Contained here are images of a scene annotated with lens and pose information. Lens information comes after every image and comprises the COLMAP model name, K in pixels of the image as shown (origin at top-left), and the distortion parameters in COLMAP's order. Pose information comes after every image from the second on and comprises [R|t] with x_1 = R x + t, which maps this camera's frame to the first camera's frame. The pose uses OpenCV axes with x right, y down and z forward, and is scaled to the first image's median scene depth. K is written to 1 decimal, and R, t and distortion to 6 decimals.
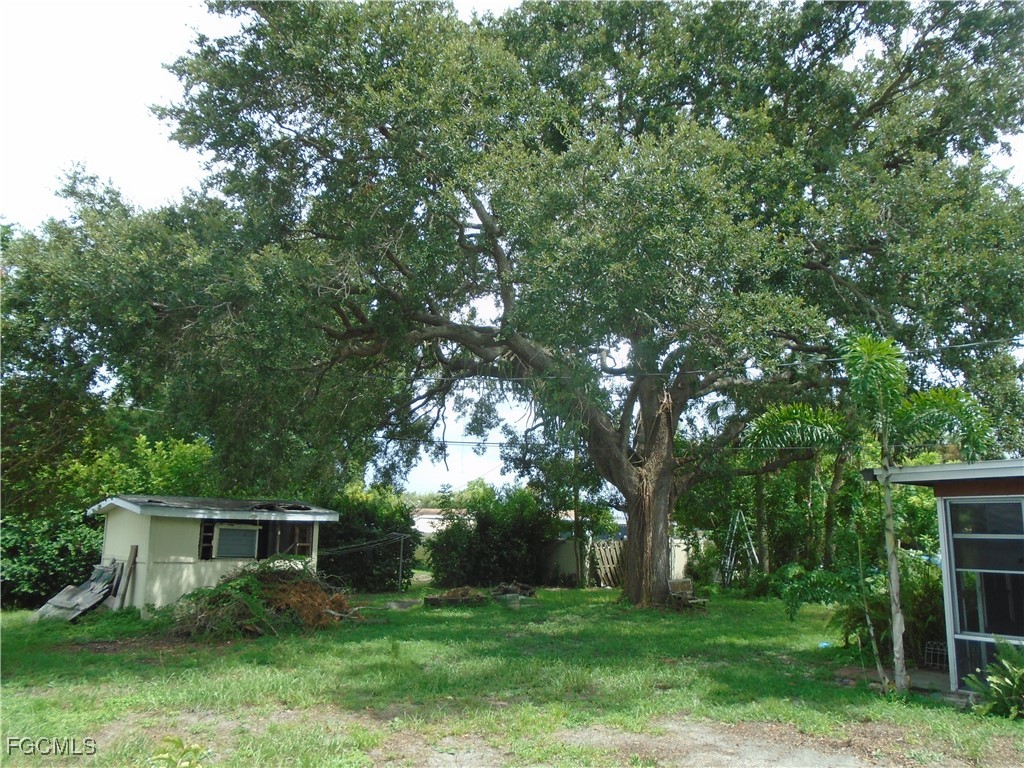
lens RADIAL K [[766.5, 0, 505.5], [0, 766.5, 380.9], [0, 0, 1]] dist [-0.030912, 0.013366]
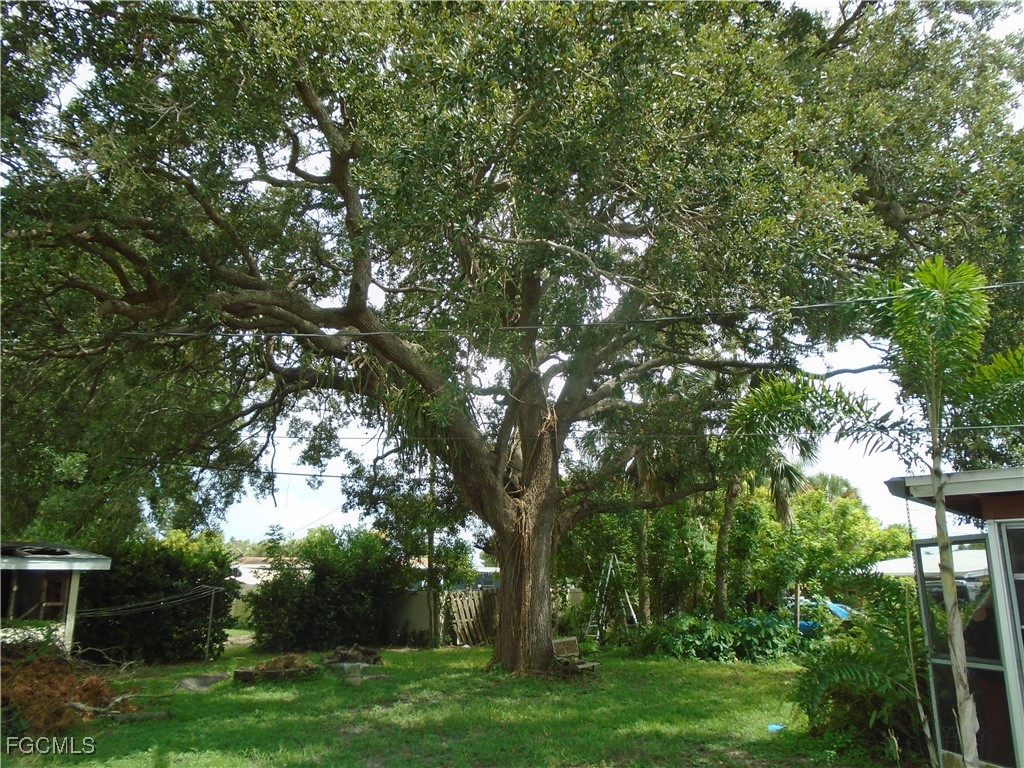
lens RADIAL K [[766.5, 0, 505.5], [0, 766.5, 380.9], [0, 0, 1]] dist [-0.030912, 0.013366]
pose [[0.980260, 0.033724, 0.194818, 0.001007], [-0.021716, 0.997749, -0.063444, 0.029488], [-0.196519, 0.057961, 0.978785, 0.148128]]
